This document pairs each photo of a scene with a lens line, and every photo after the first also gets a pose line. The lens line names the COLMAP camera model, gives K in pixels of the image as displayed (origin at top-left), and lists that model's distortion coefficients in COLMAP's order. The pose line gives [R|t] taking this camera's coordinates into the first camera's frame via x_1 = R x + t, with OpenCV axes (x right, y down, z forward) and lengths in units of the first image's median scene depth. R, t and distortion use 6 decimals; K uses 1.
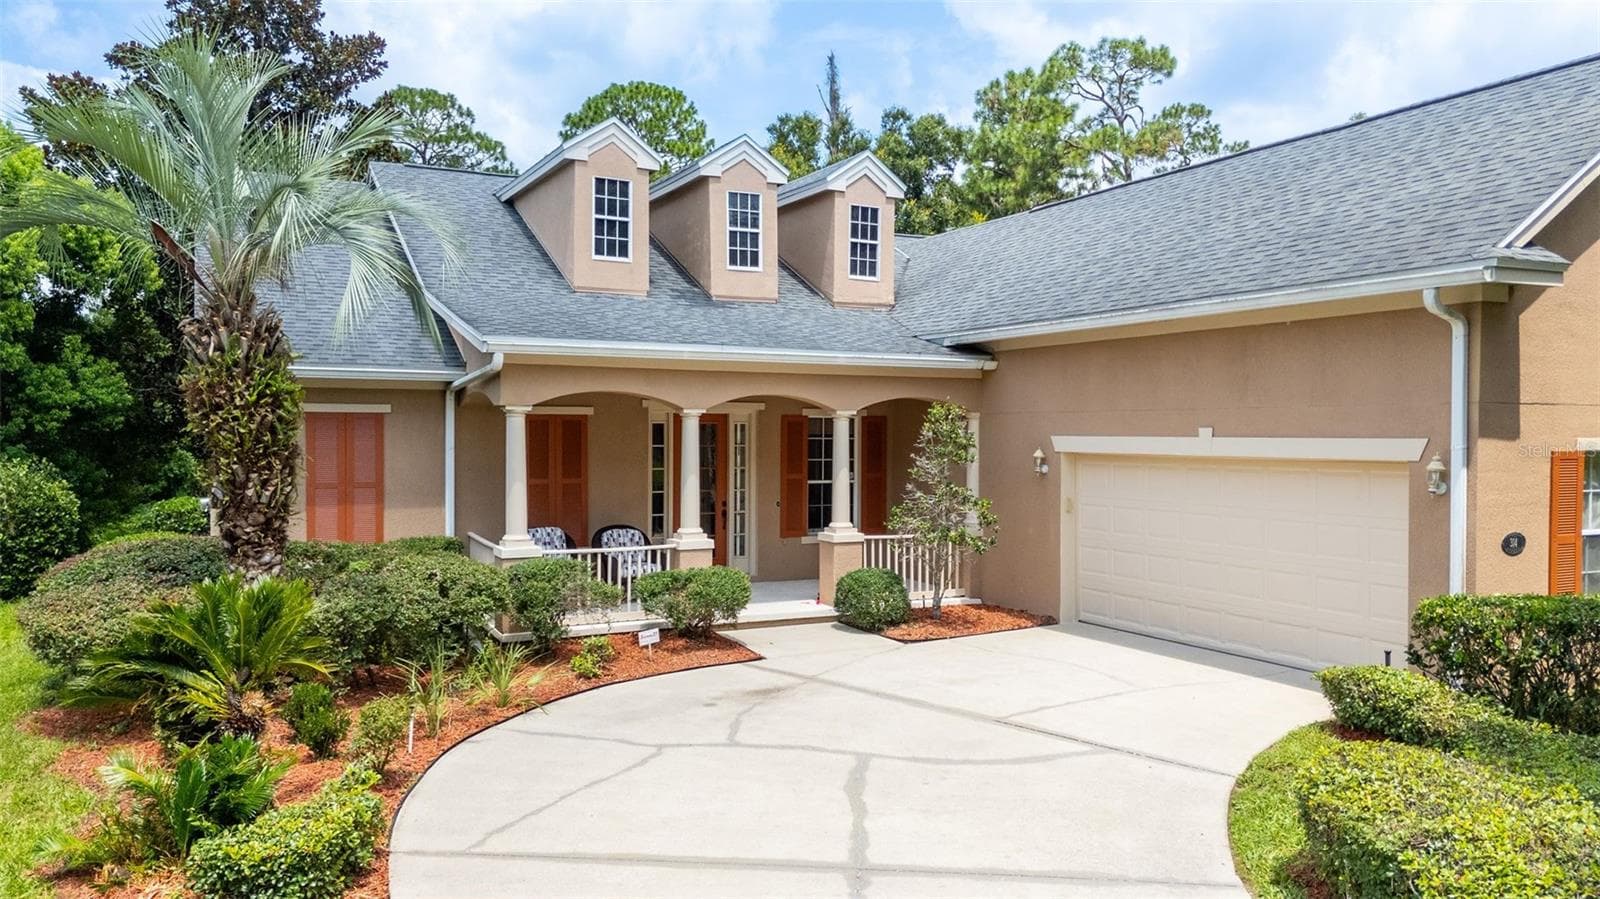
lens RADIAL K [[1171.2, 0, 803.1], [0, 1171.2, 445.0], [0, 0, 1]] dist [0.057706, -0.047050]
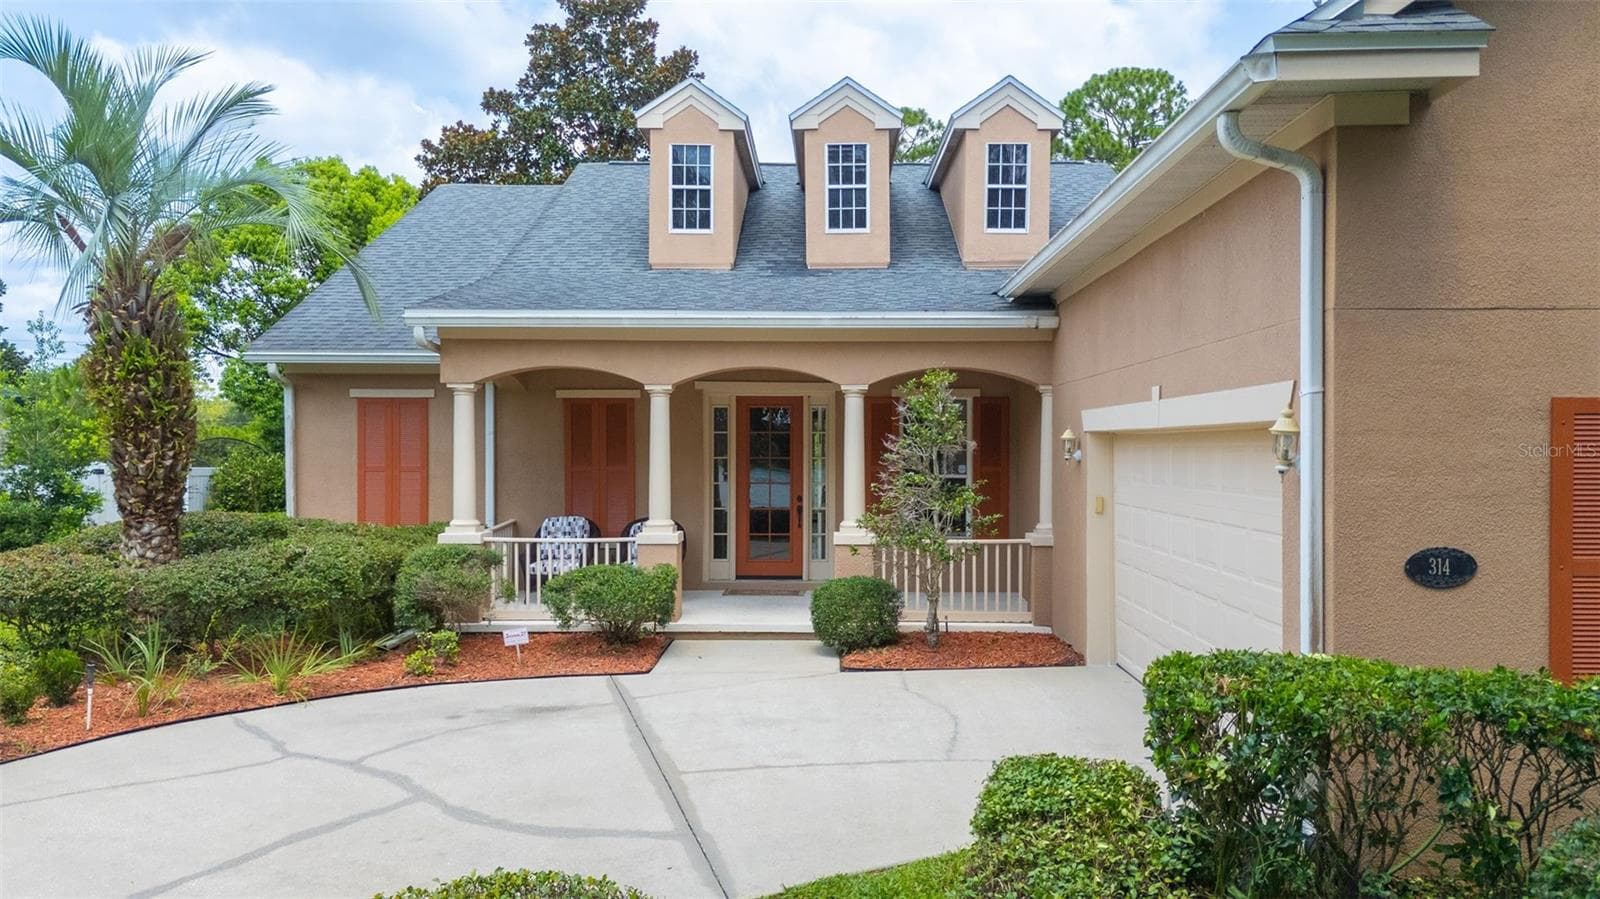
lens RADIAL K [[1171.2, 0, 803.1], [0, 1171.2, 445.0], [0, 0, 1]] dist [0.057706, -0.047050]
pose [[0.882010, -0.001042, -0.471229, 0.403529], [-0.004958, 0.999922, -0.011492, 0.023179], [0.471204, 0.012472, 0.881936, 0.262465]]
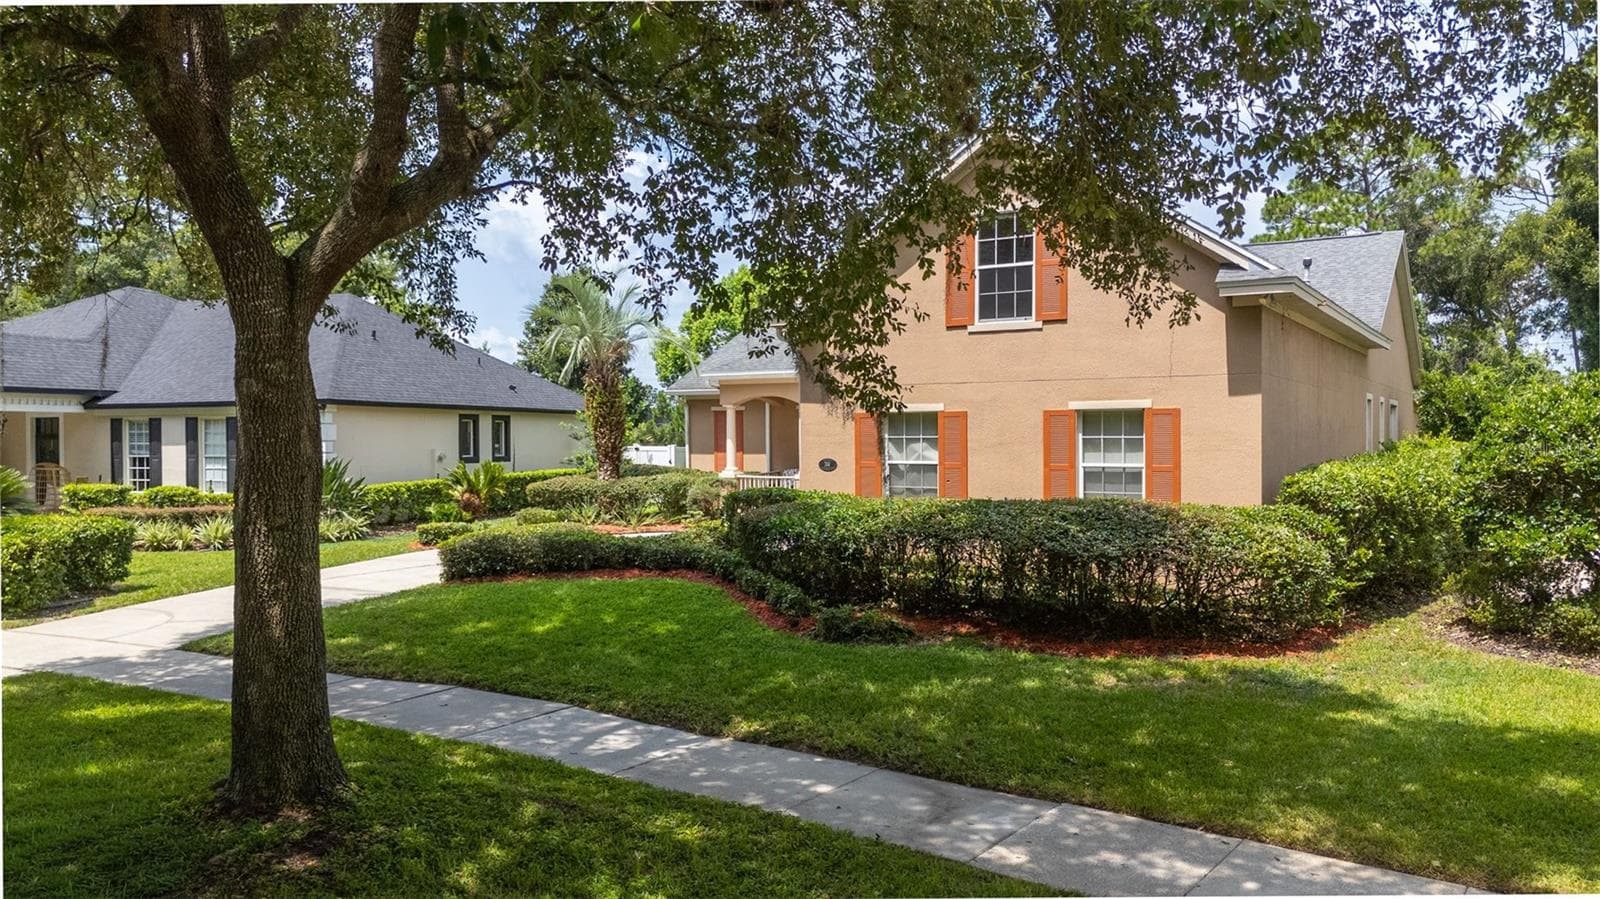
lens RADIAL K [[1171.2, 0, 803.1], [0, 1171.2, 445.0], [0, 0, 1]] dist [0.057706, -0.047050]
pose [[0.531133, -0.000538, -0.847288, 1.417836], [-0.002105, 0.999996, -0.001954, 0.038205], [0.847286, 0.002821, 0.531130, 0.018348]]
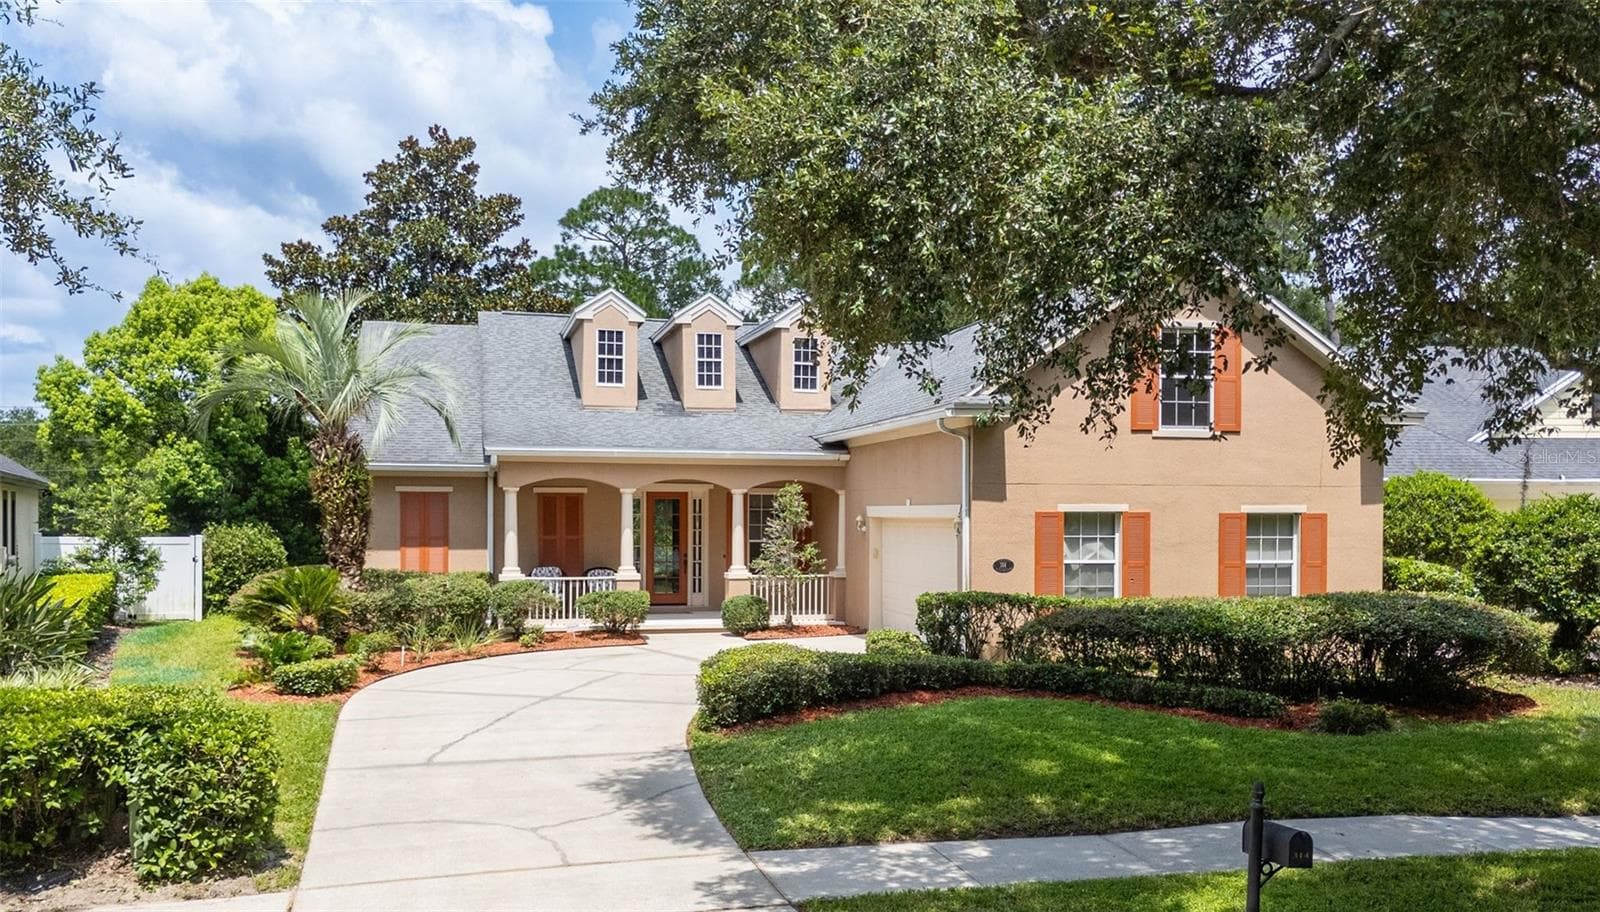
lens RADIAL K [[1339.2, 0, 823.8], [0, 1339.2, 524.8], [0, 0, 1]] dist [0.048117, -0.003753]
pose [[0.976982, 0.001600, -0.213318, 0.512698], [-0.002406, 0.999991, -0.003520, 0.021430], [0.213310, 0.003953, 0.976976, -0.638089]]
